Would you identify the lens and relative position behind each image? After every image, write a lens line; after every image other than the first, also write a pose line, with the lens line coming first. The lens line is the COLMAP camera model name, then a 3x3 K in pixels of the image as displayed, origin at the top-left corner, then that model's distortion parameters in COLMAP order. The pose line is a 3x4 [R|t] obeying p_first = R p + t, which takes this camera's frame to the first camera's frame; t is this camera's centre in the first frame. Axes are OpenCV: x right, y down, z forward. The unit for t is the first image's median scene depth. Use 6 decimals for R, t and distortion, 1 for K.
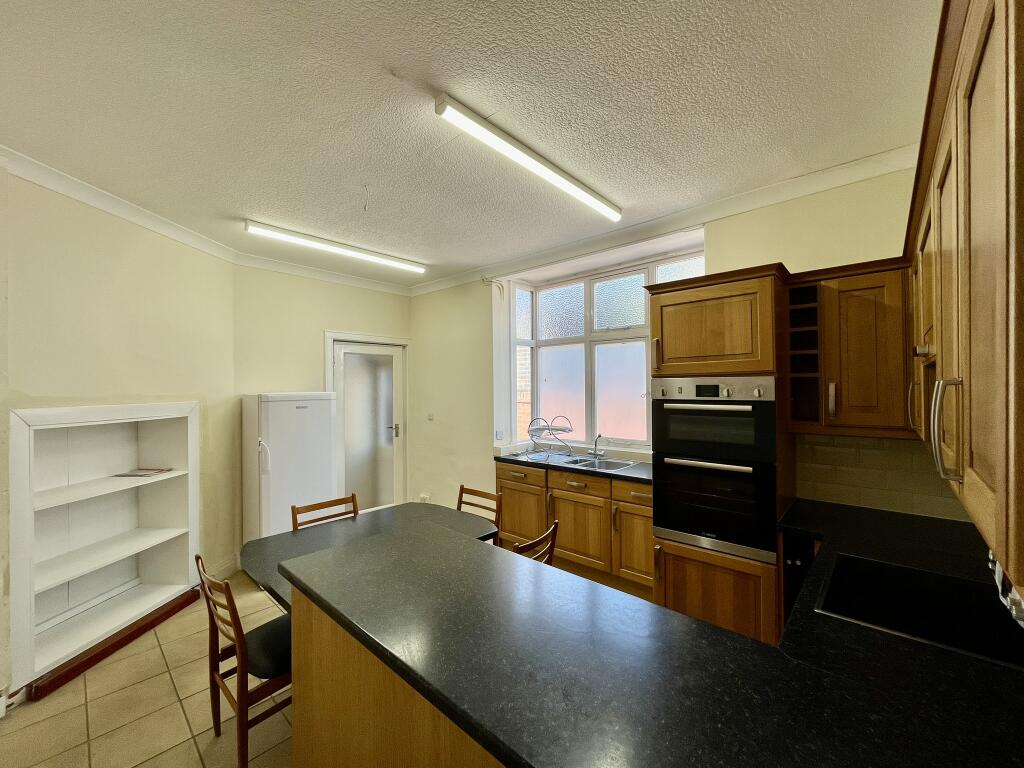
lens RADIAL K [[415.1, 0, 508.1], [0, 415.1, 384.6], [0, 0, 1]] dist [0.001212, 0.001438]
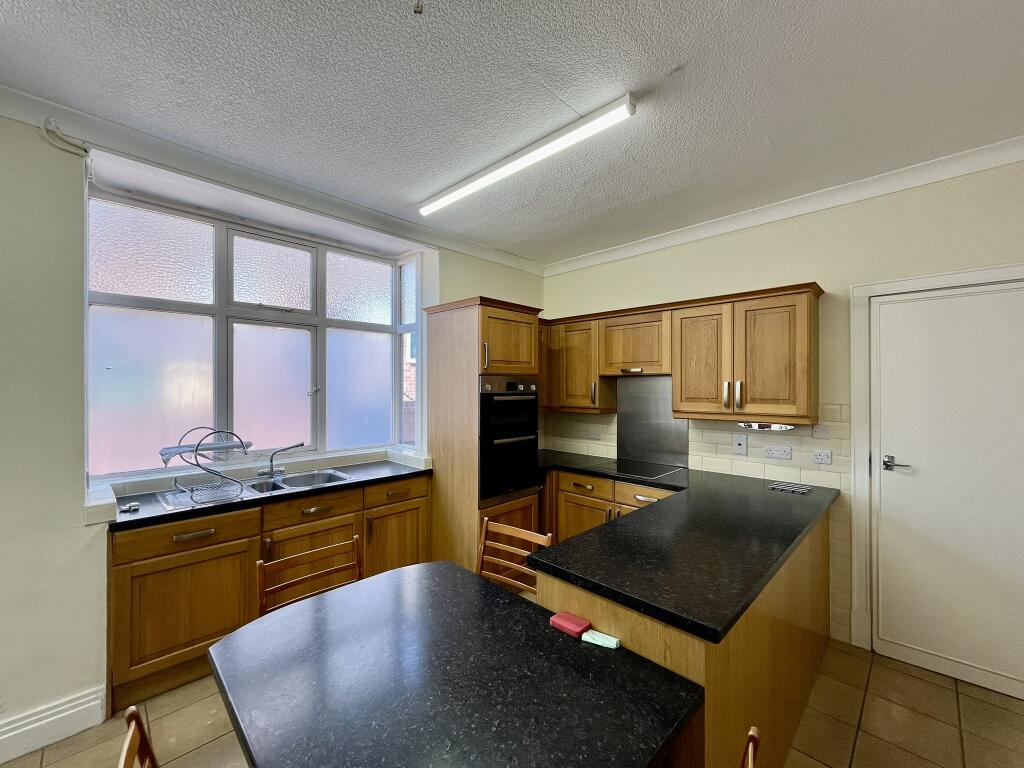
lens RADIAL K [[415.1, 0, 508.4], [0, 415.1, 386.6], [0, 0, 1]] dist [0.001212, 0.001438]
pose [[0.044770, 0.001360, 0.998996, -0.554464], [-0.009564, 0.999954, -0.000932, 0.009968], [-0.998952, -0.009513, 0.044781, 0.579293]]
